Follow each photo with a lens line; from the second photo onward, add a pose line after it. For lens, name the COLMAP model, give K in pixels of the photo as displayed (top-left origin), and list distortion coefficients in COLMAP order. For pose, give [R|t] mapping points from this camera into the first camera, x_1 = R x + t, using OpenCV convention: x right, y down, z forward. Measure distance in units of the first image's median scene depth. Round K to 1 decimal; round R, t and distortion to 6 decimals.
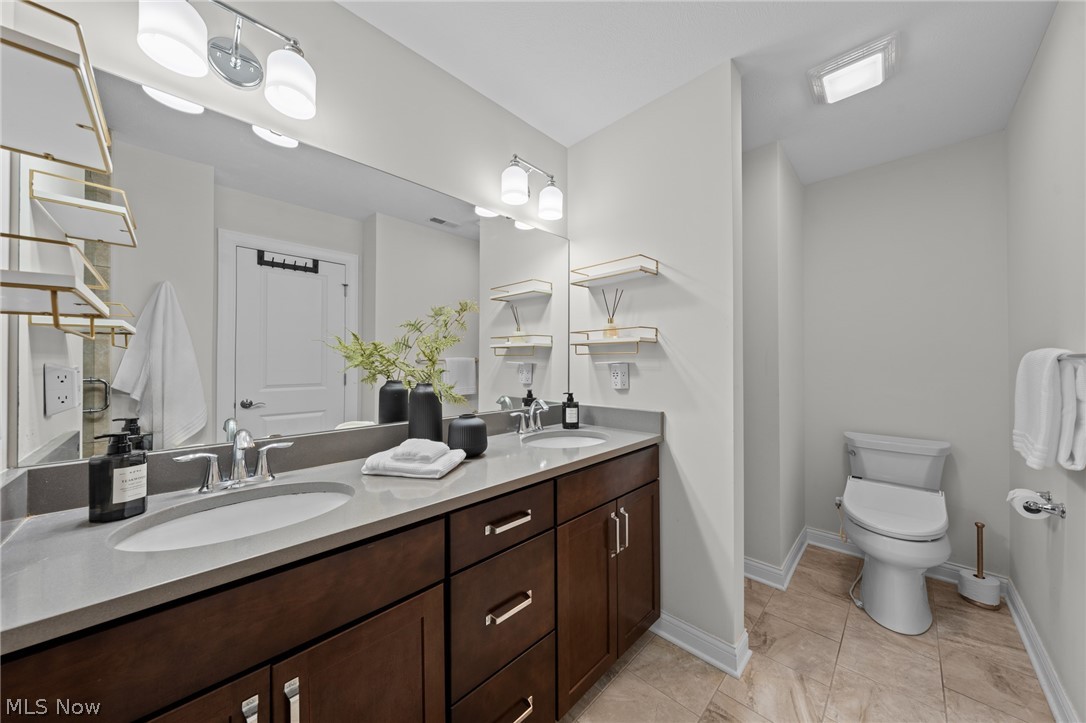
lens RADIAL K [[365.2, 0, 547.0], [0, 365.2, 361.7], [0, 0, 1]] dist [0.001292, -0.000014]
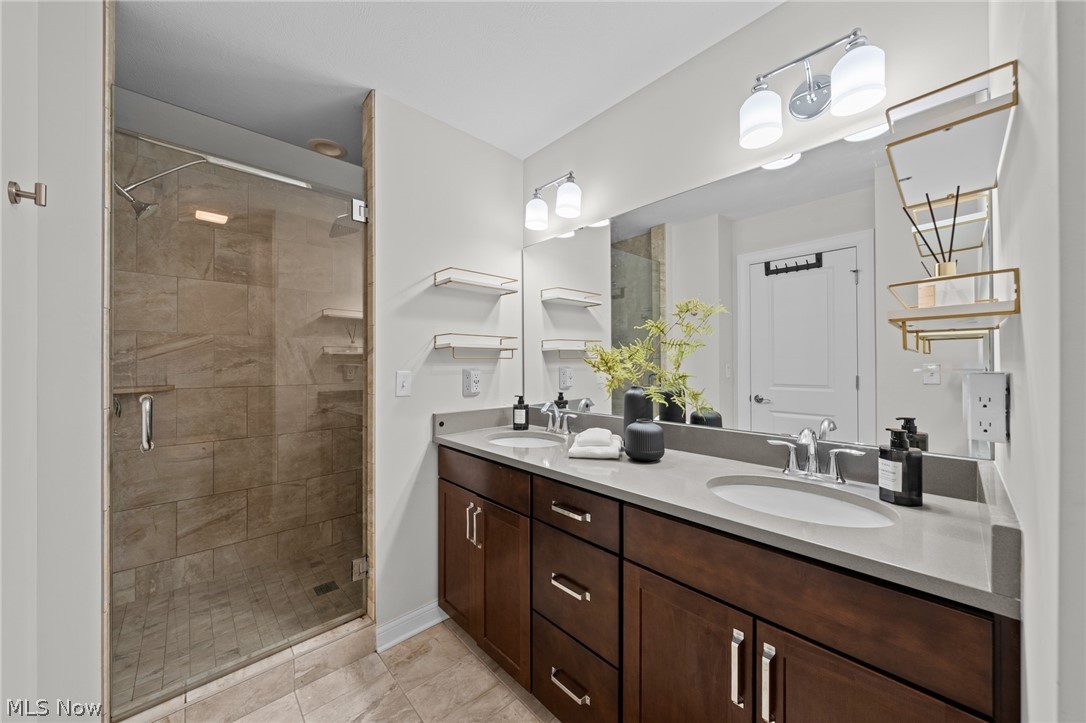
lens RADIAL K [[389.0, 0, 547.8], [0, 389.0, 361.4], [0, 0, 1]] dist [-0.002998, -0.000054]
pose [[-0.041044, -0.000028, -0.999157, 0.423898], [0.006892, 0.999976, -0.000311, -0.007626], [0.999134, -0.006898, -0.041043, 0.381854]]
